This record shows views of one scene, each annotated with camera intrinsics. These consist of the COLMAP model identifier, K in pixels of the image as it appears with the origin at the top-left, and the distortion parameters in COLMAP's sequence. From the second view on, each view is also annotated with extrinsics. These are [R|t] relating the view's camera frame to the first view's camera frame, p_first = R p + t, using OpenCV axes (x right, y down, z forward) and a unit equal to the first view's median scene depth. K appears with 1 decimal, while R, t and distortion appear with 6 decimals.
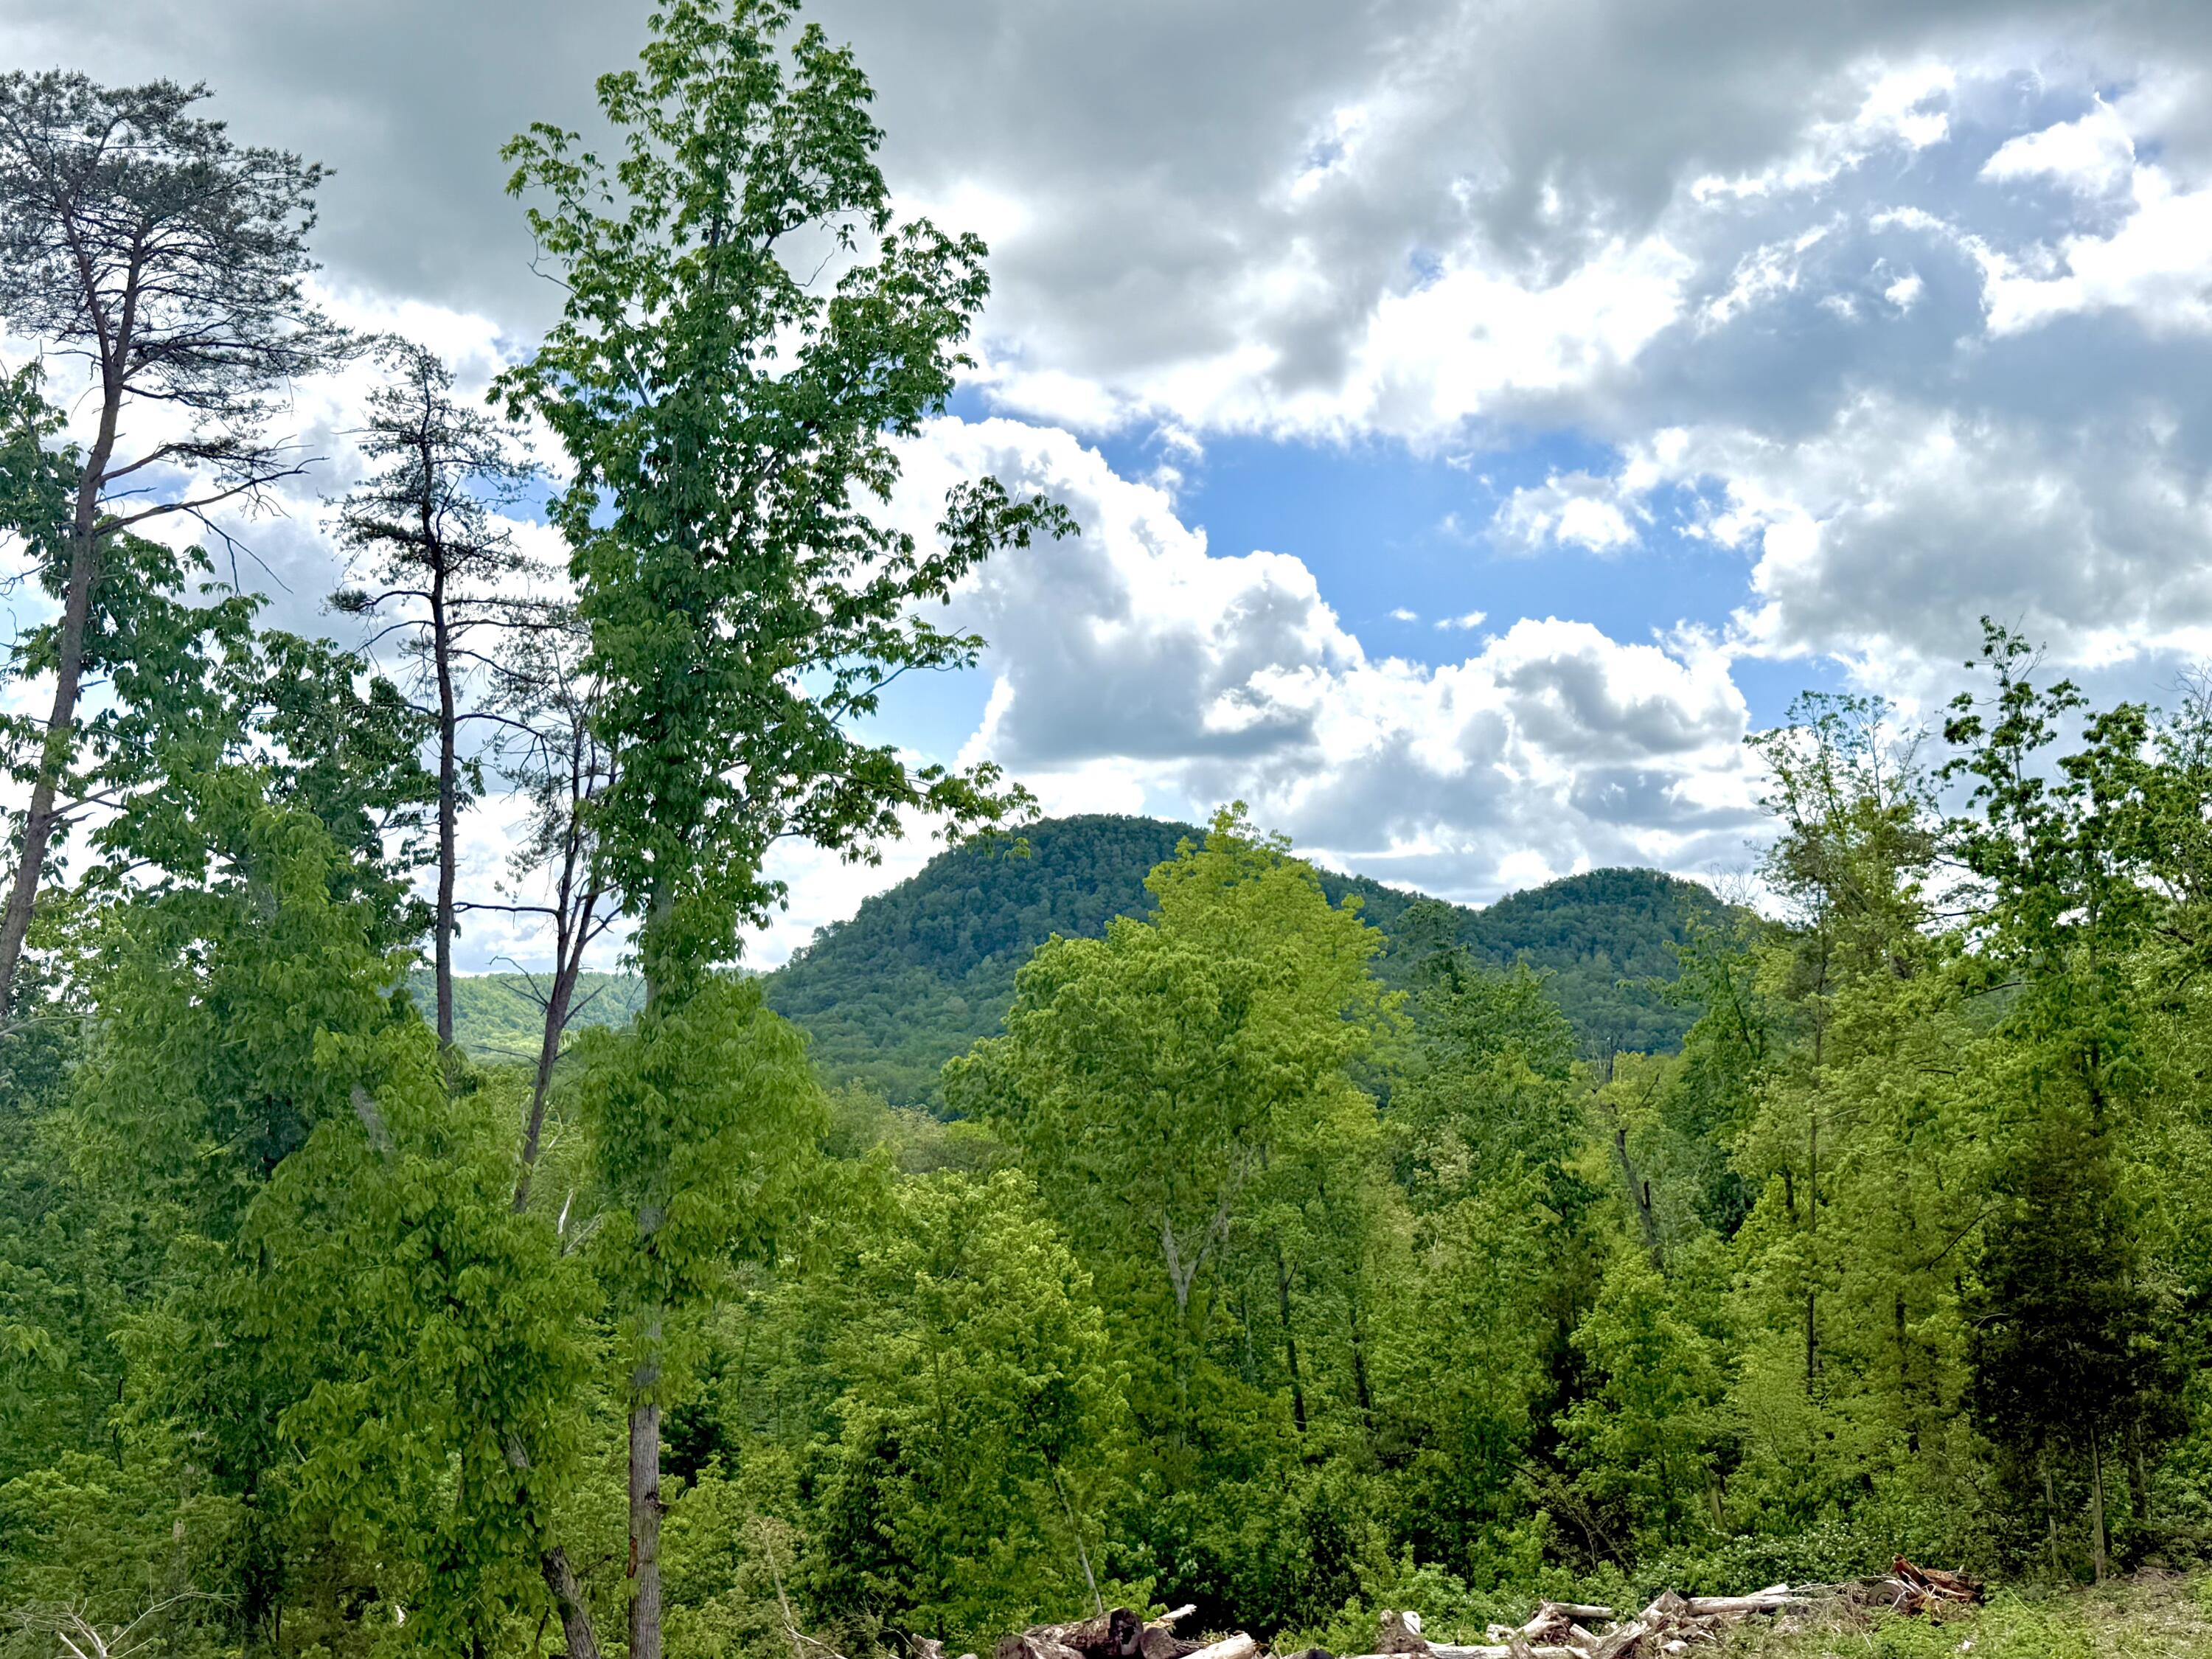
lens RADIAL K [[2376.7, 0, 1098.7], [0, 2376.7, 832.9], [0, 0, 1]] dist [0.105195, 0.000000]
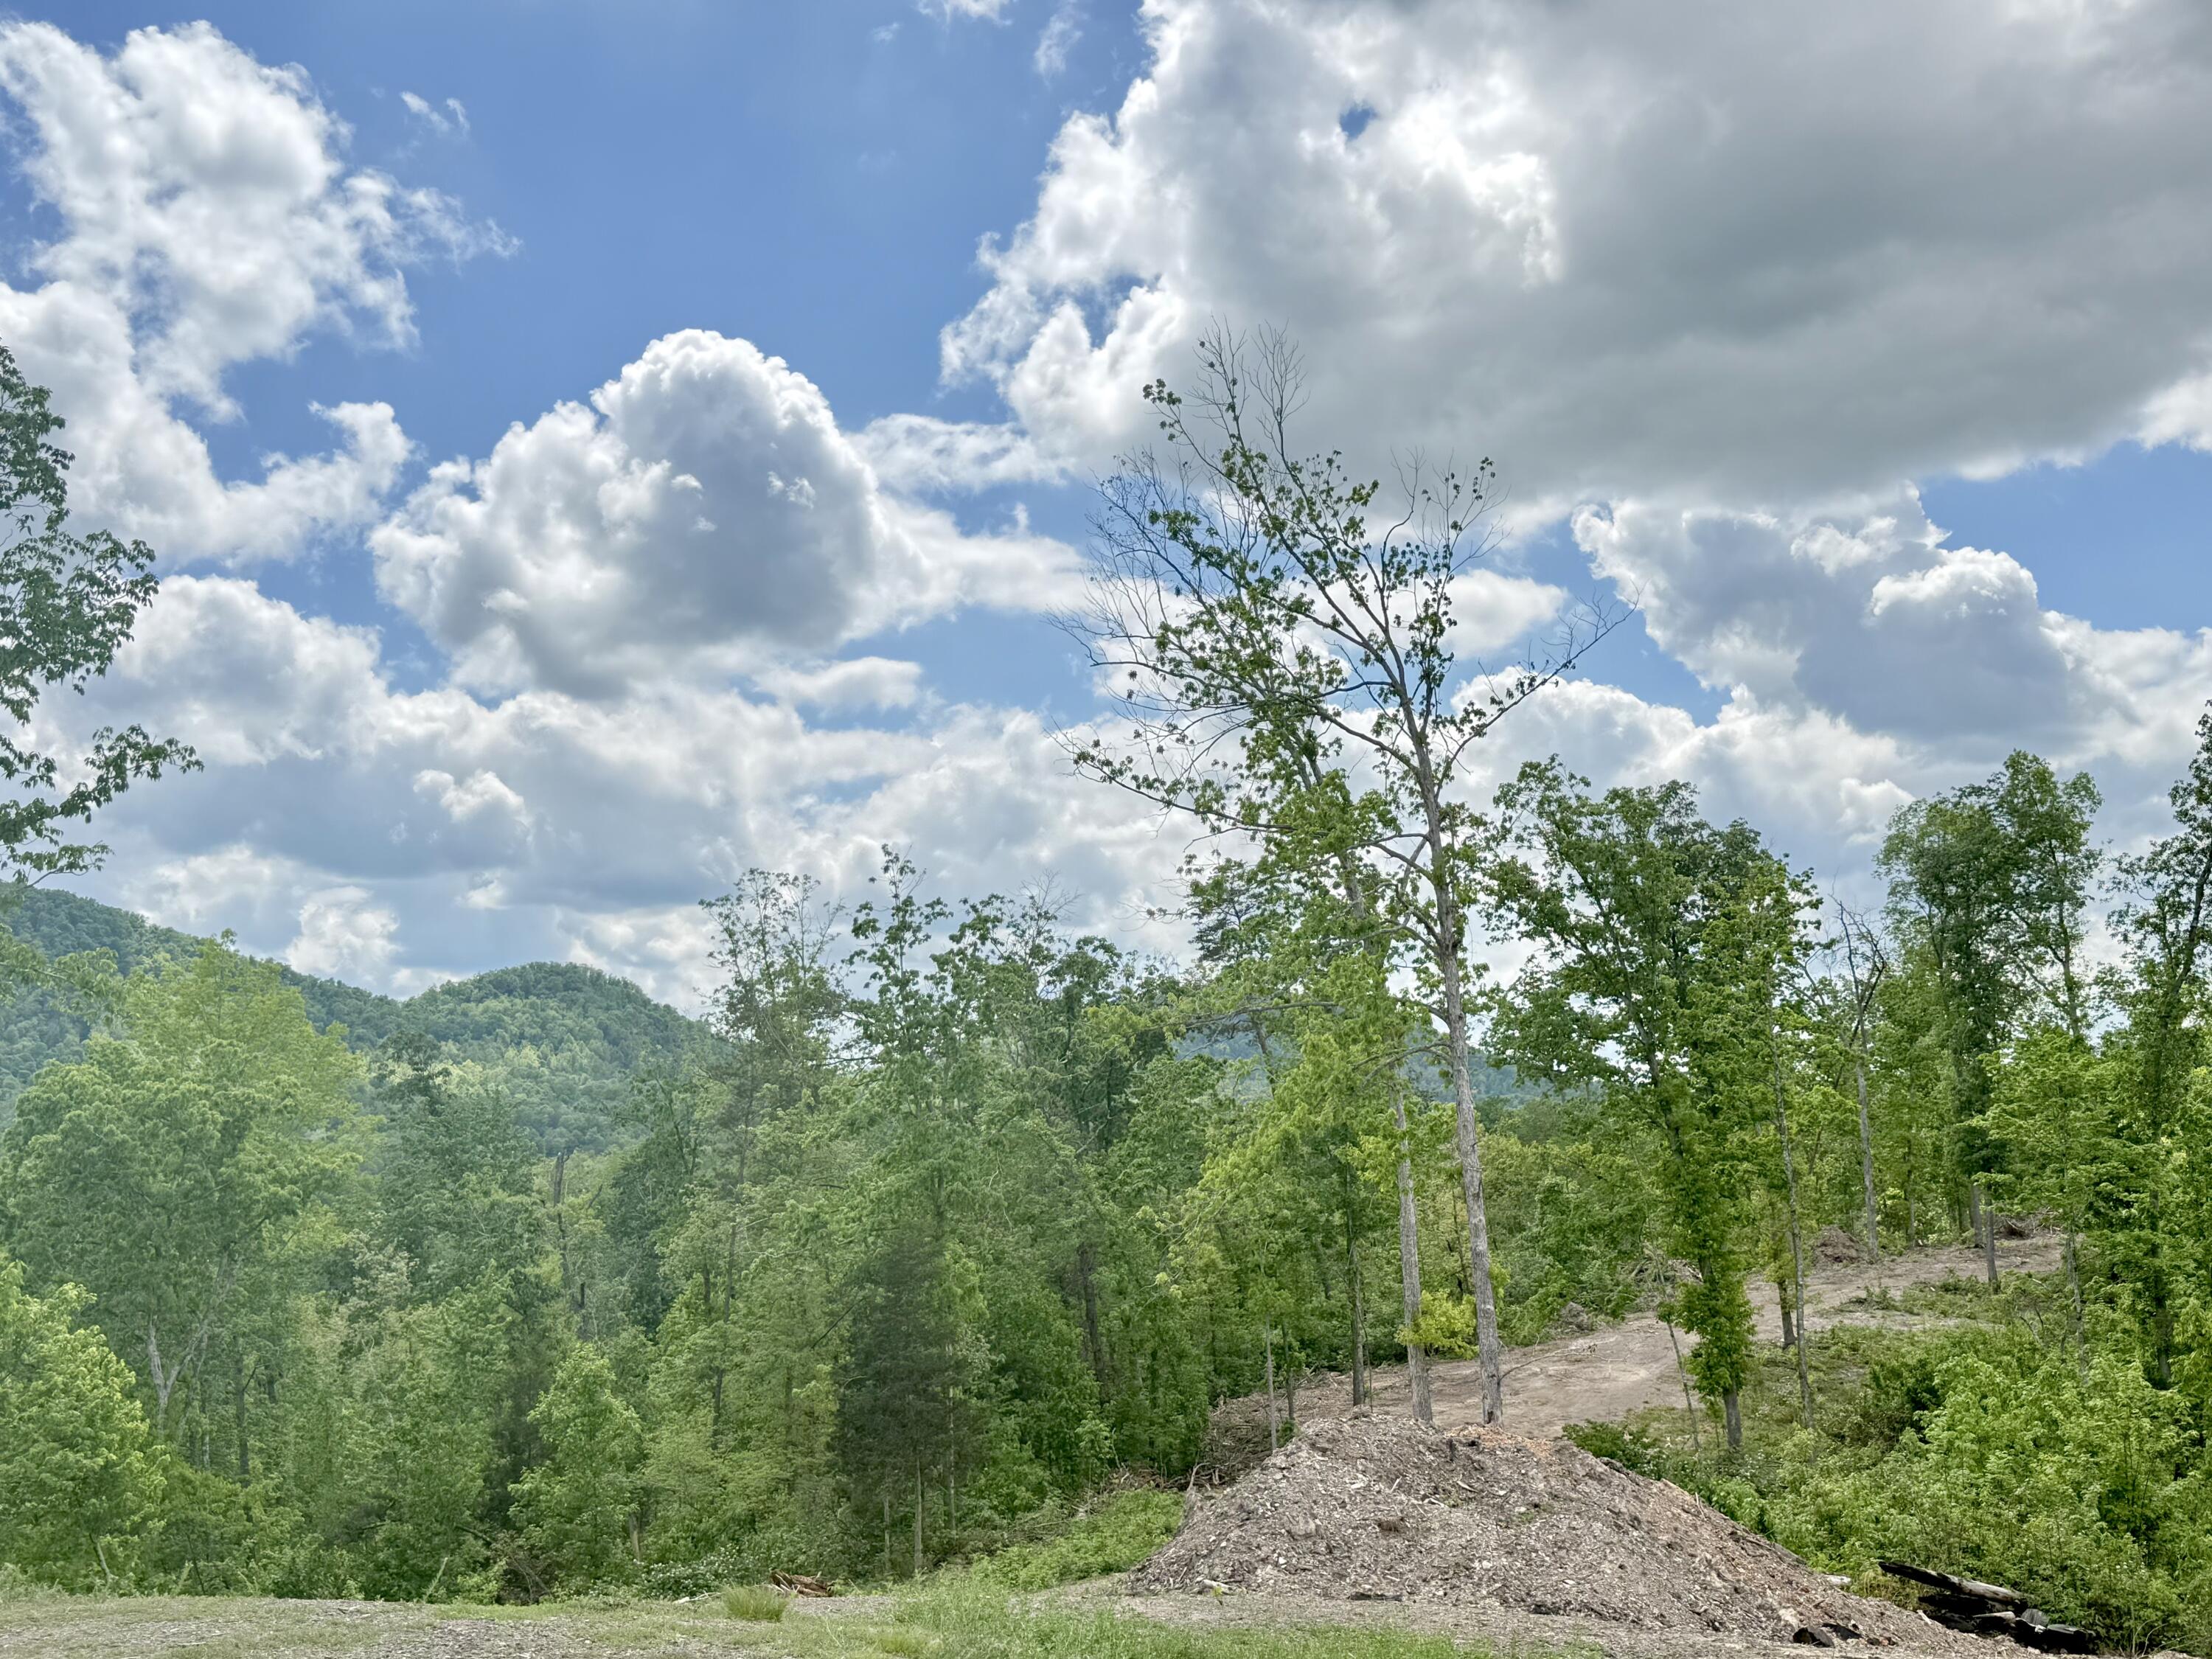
lens RADIAL K [[2457.1, 0, 1113.1], [0, 2457.1, 824.6], [0, 0, 1]] dist [0.110890, 0.000000]
pose [[0.903453, 0.069699, 0.422984, -0.096672], [-0.053501, 0.997312, -0.050064, -0.042733], [-0.425337, 0.022601, 0.904753, -0.291024]]
